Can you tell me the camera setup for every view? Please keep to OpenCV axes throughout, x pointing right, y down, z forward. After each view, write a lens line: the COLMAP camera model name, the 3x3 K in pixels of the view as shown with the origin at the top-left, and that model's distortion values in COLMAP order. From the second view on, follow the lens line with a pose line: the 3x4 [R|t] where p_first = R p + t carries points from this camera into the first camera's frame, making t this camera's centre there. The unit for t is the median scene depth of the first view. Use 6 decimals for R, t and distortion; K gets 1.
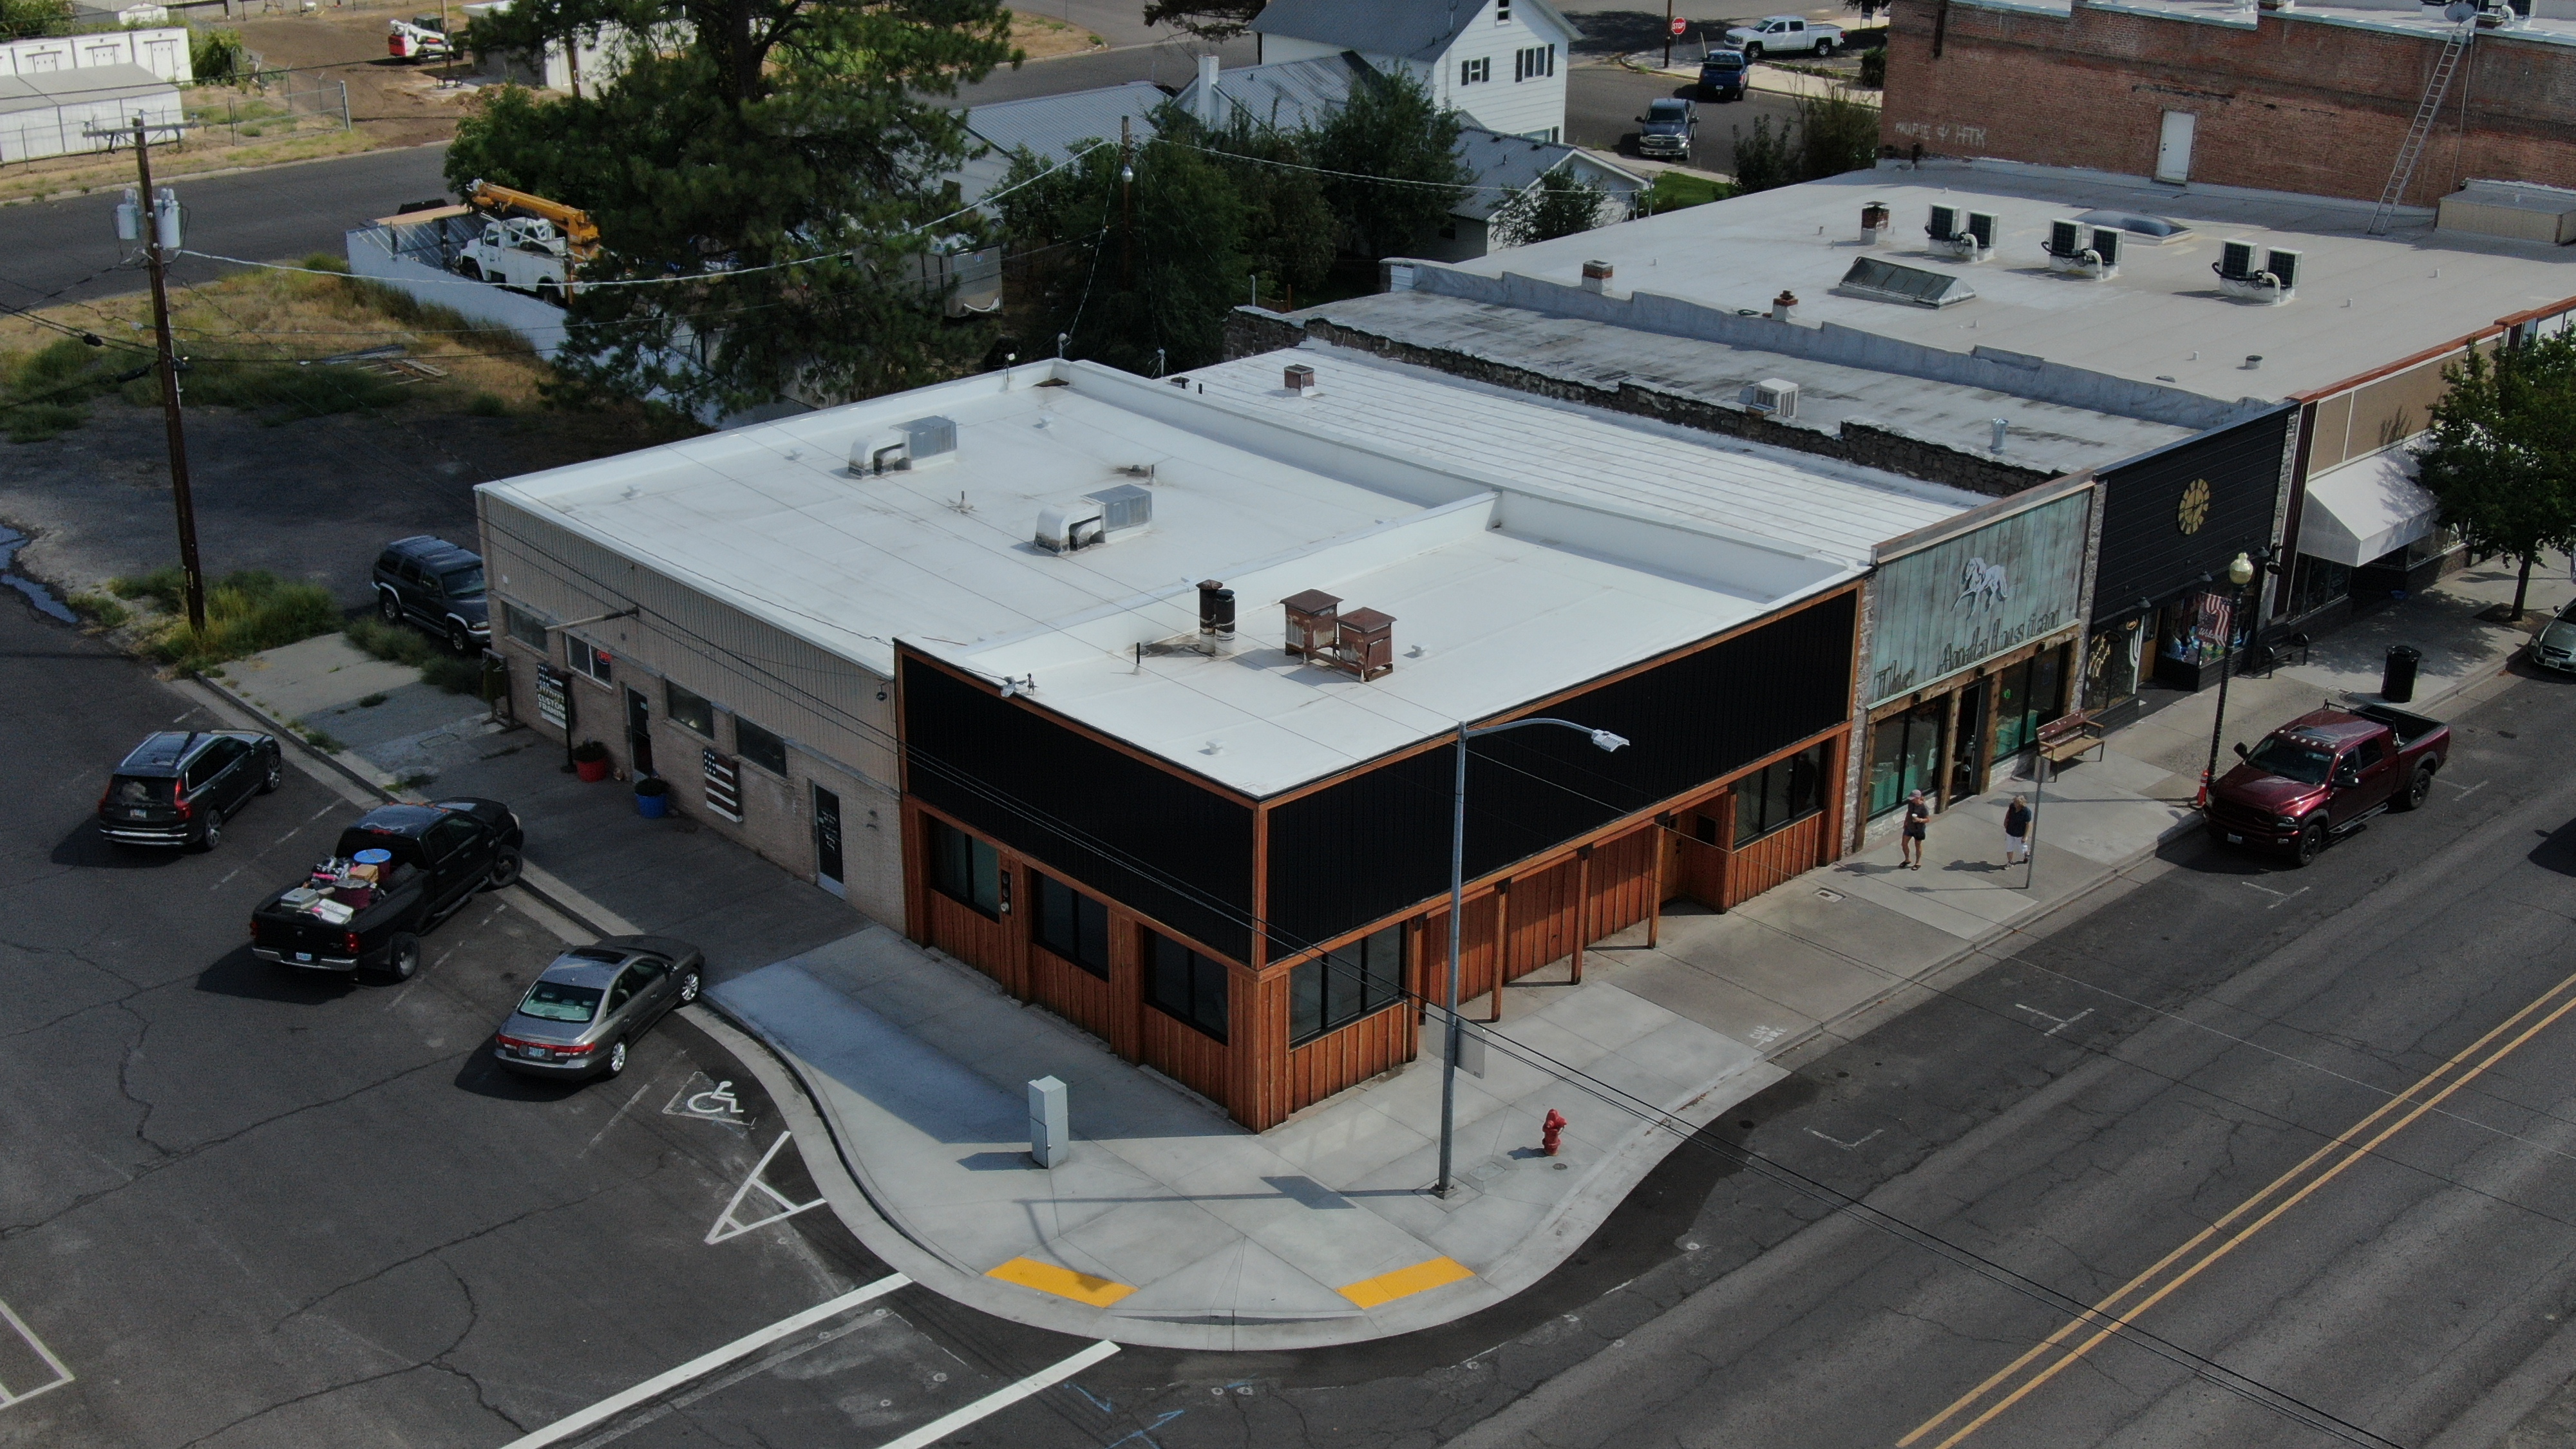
lens RADIAL K [[2854.9, 0, 1288.0], [0, 2854.9, 724.5], [0, 0, 1]] dist [0.006460, -0.025486]
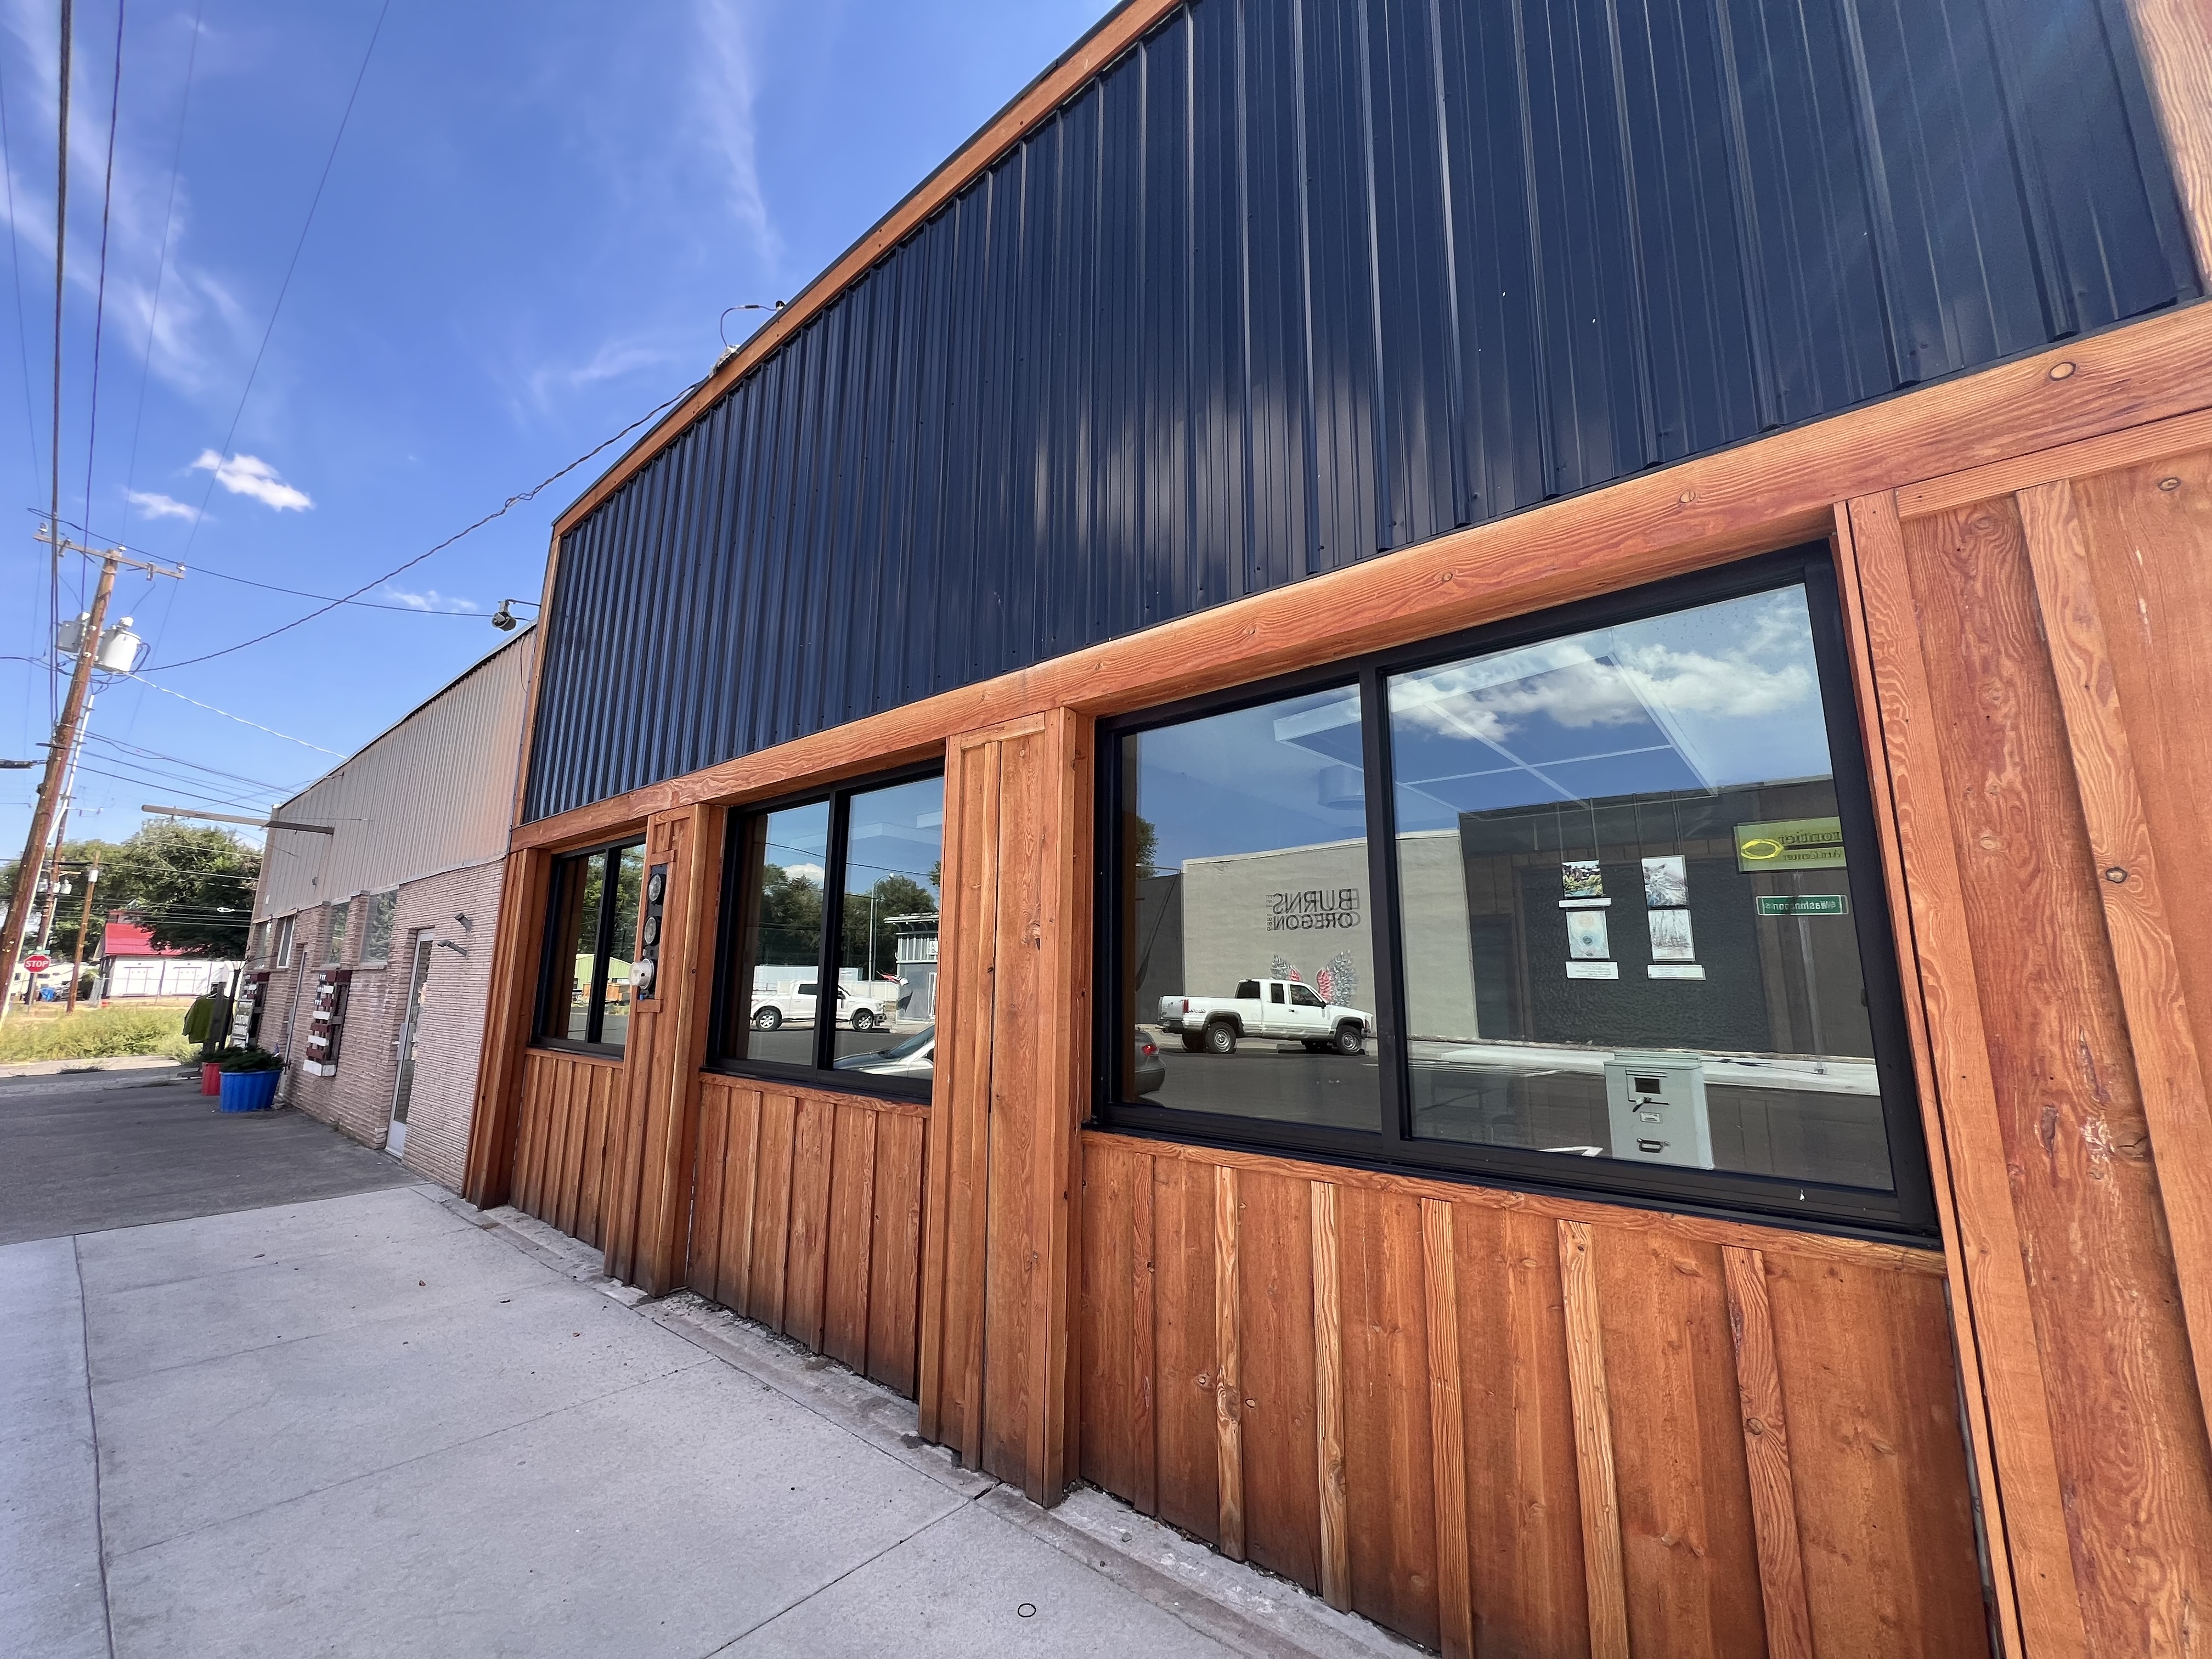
lens RADIAL K [[879.2, 0, 1098.4], [0, 879.2, 827.4], [0, 0, 1]] dist [0.000284, 0.000248]
pose [[0.993606, 0.025795, 0.109913, -0.057107], [0.037592, 0.842408, -0.537527, 0.111586], [-0.106457, 0.538222, 0.836052, 0.914516]]
